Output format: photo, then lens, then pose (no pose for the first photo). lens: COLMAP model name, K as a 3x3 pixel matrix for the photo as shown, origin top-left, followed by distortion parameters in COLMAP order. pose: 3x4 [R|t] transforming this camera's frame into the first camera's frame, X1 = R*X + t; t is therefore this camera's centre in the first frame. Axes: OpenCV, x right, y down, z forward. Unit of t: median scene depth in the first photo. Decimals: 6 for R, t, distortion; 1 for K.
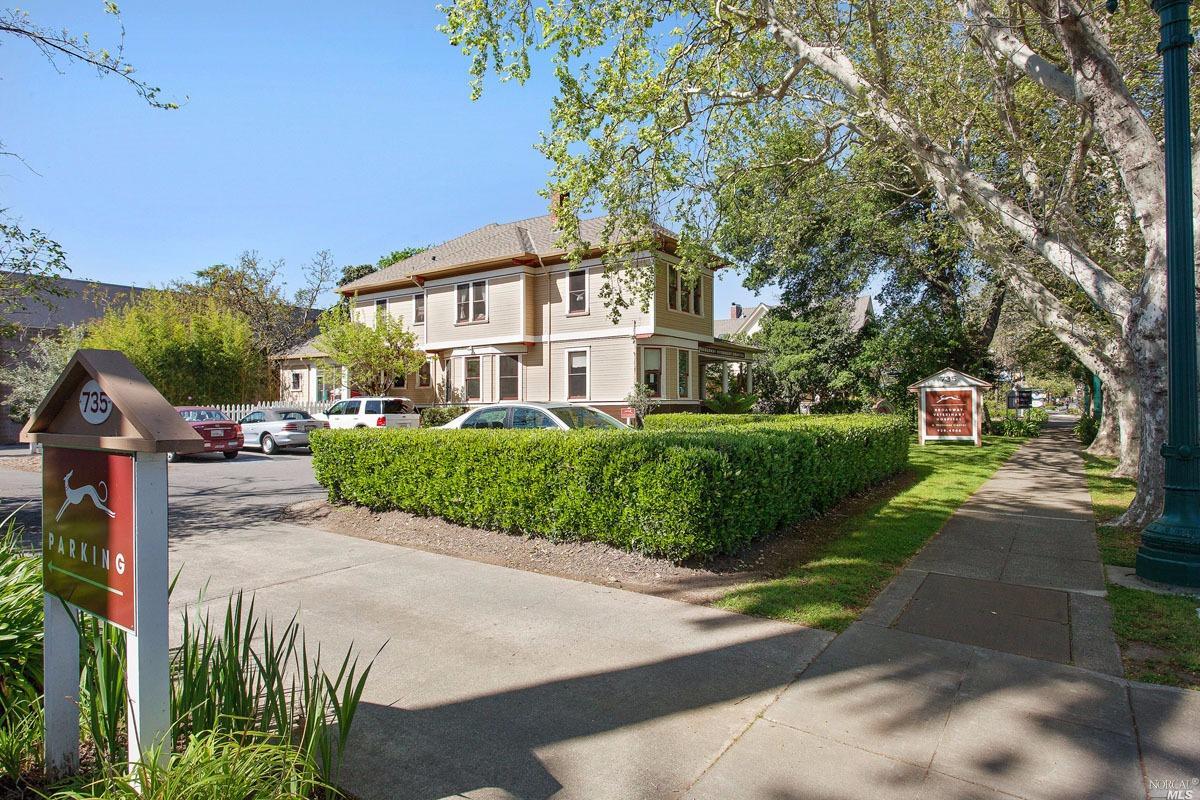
lens RADIAL K [[684.2, 0, 601.2], [0, 684.2, 400.0], [0, 0, 1]] dist [0.003219, 0.000442]
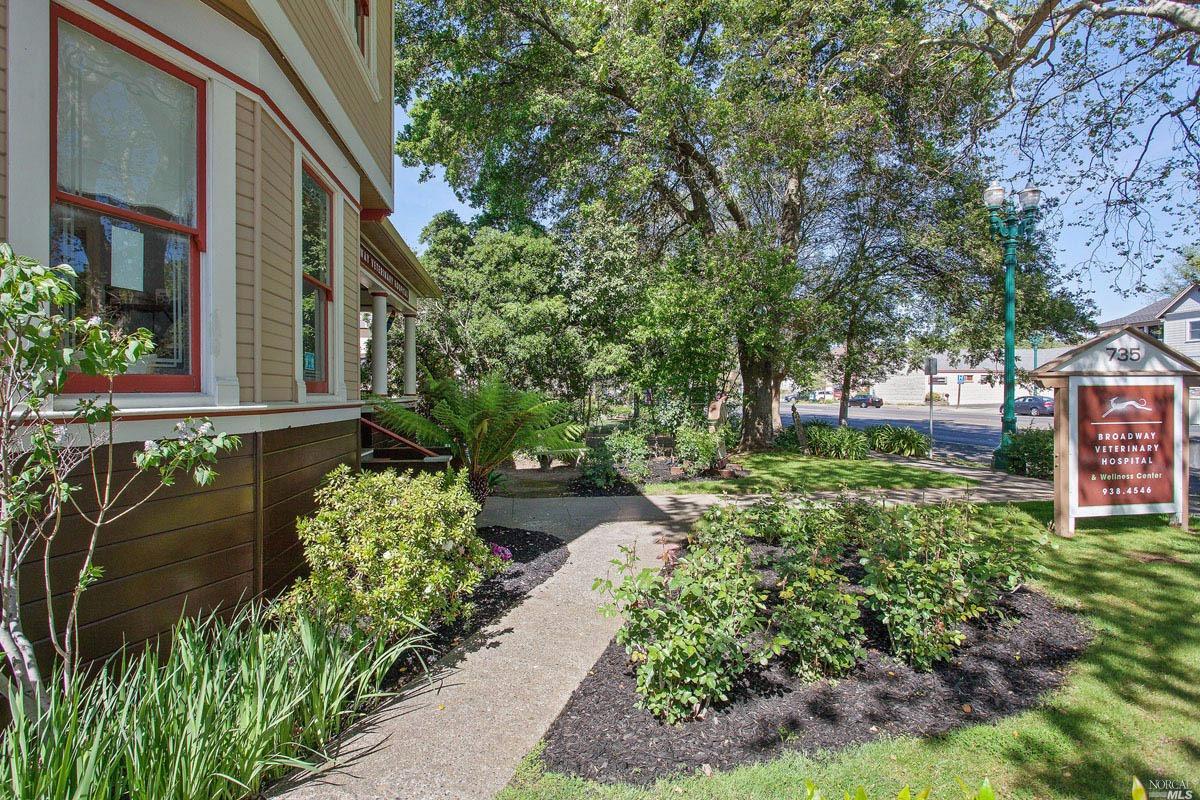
lens RADIAL K [[589.9, 0, 601.8], [0, 589.9, 396.8], [0, 0, 1]] dist [0.002558, 0.000346]
pose [[0.736563, 0.005592, 0.676346, 0.058940], [-0.009728, 0.999950, 0.002325, -0.004090], [-0.676299, -0.008292, 0.736581, 0.778021]]
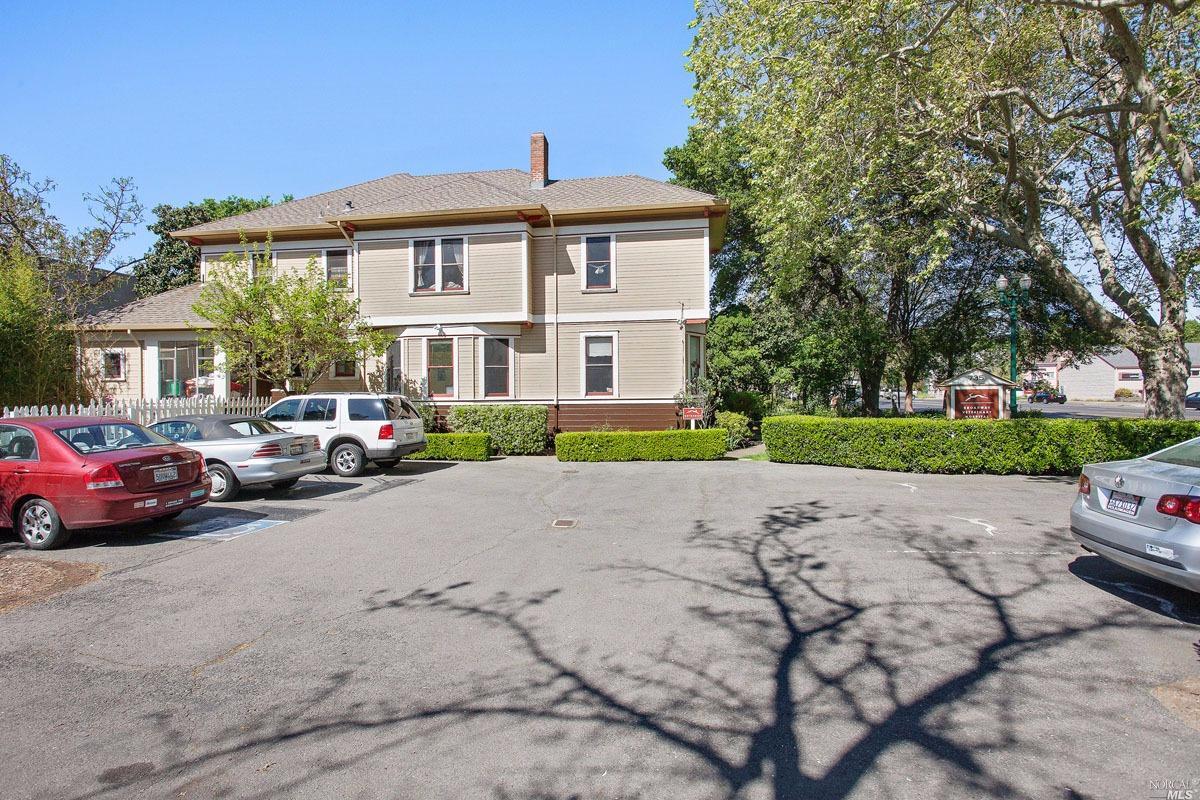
lens RADIAL K [[589.9, 0, 599.0], [0, 589.9, 401.1], [0, 0, 1]] dist [0.002558, 0.000346]
pose [[0.904287, -0.002827, 0.426916, -0.319271], [-0.004510, 0.999859, 0.016175, -0.005993], [-0.426902, -0.016553, 0.904146, 0.354243]]
